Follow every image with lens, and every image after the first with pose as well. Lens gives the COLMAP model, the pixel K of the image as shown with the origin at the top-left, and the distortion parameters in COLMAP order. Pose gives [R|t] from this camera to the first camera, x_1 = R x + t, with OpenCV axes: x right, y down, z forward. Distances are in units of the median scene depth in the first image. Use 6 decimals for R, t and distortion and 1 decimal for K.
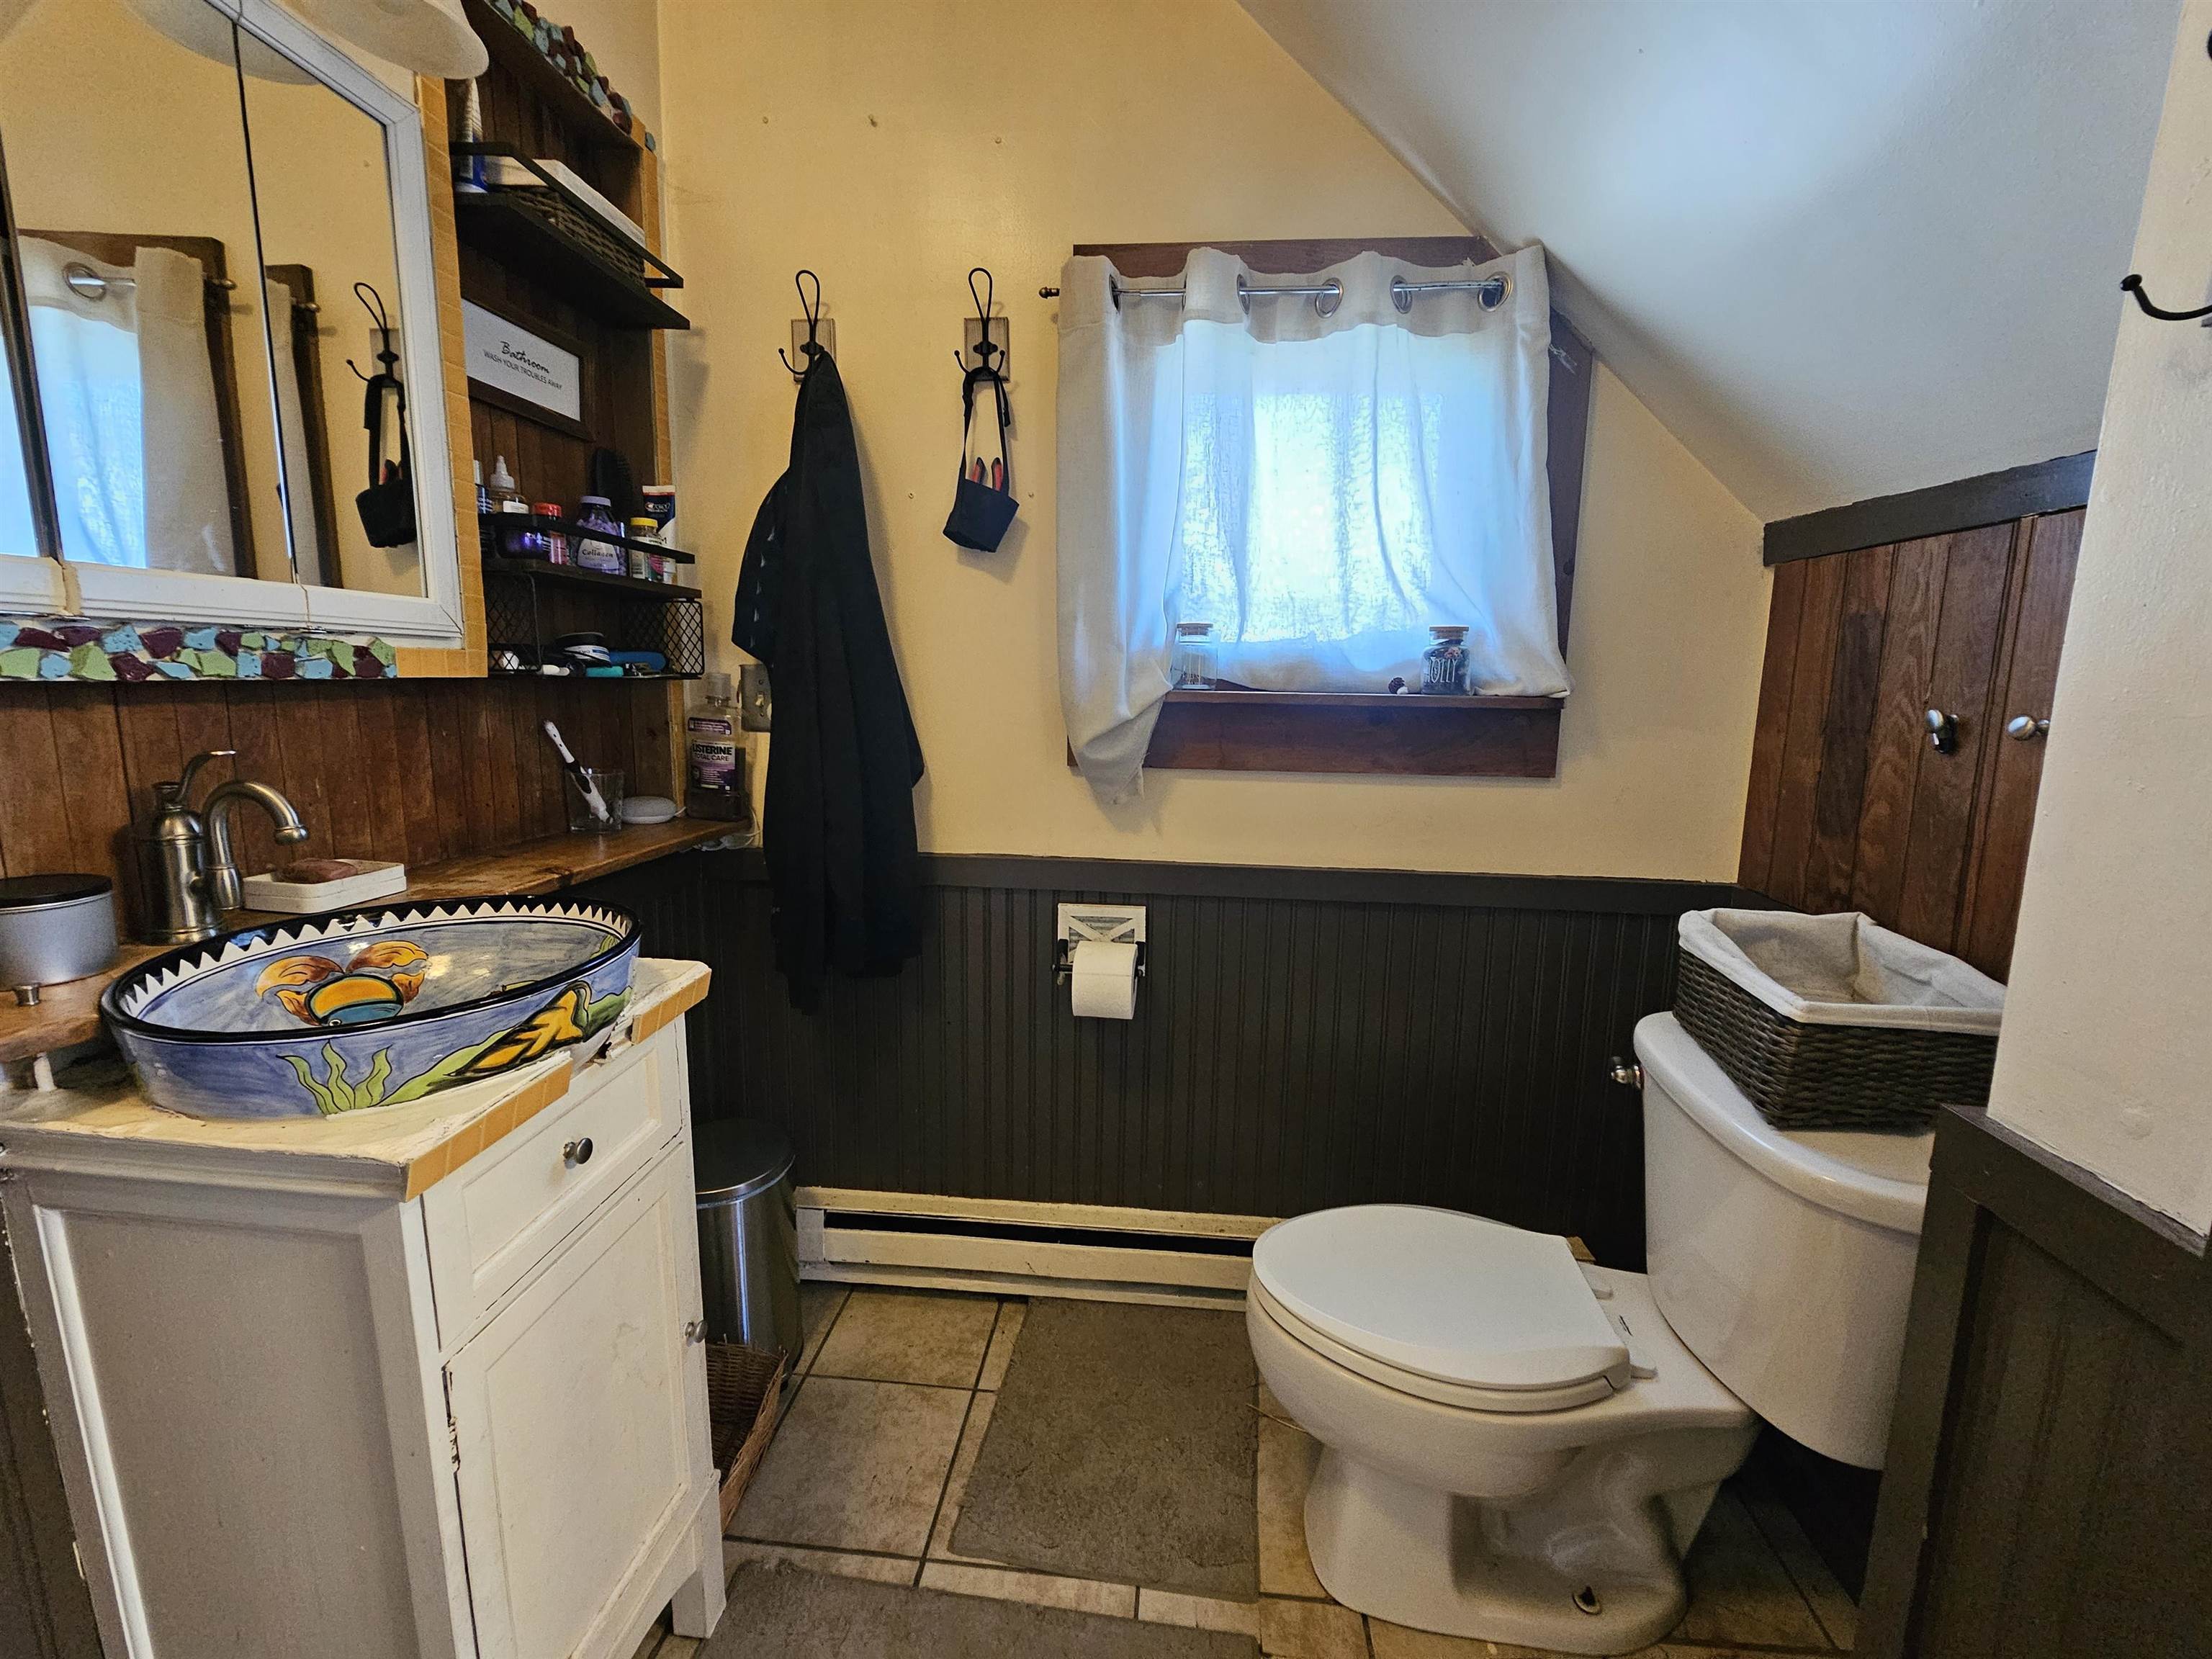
lens RADIAL K [[897.3, 0, 1104.8], [0, 897.3, 817.1], [0, 0, 1]] dist [-0.009094, 0.000048]
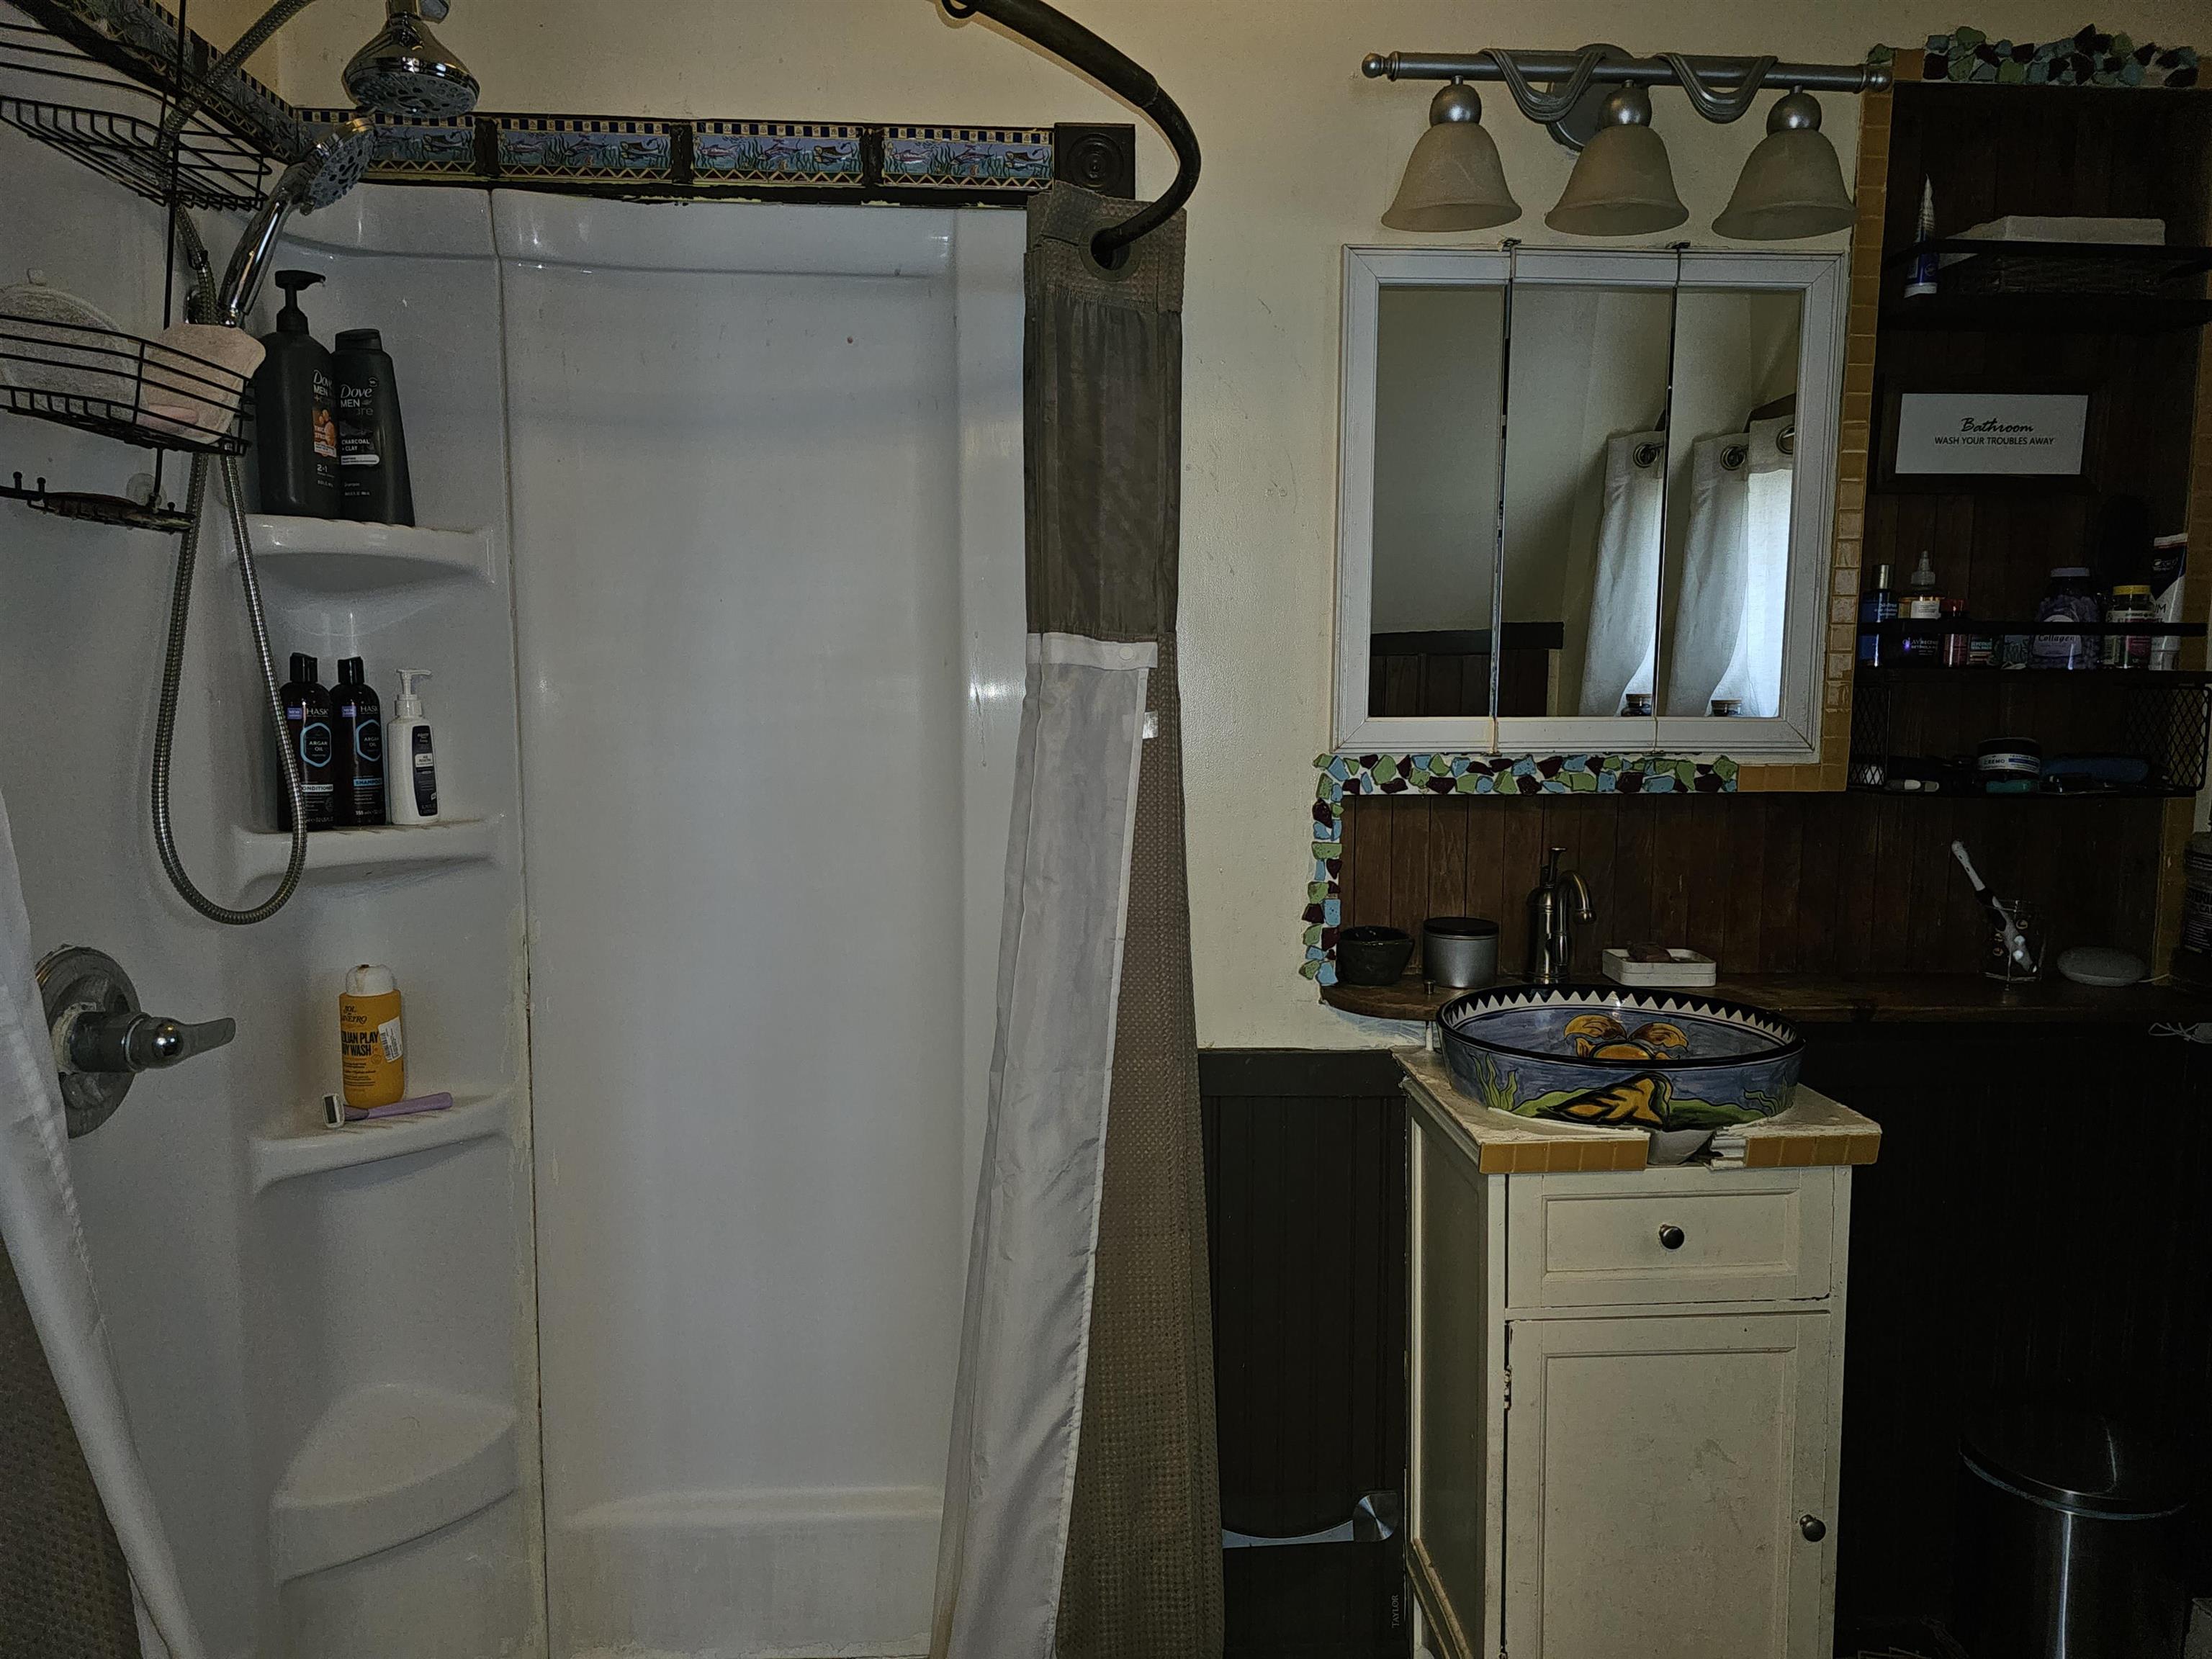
lens RADIAL K [[1496.3, 0, 1118.9], [0, 1496.3, 862.7], [0, 0, 1]] dist [0.047370, -0.042263]
pose [[0.144930, 0.093038, -0.985058, 1.074474], [-0.153065, 0.985693, 0.070578, -0.101611], [0.977531, 0.140549, 0.157098, -0.012152]]
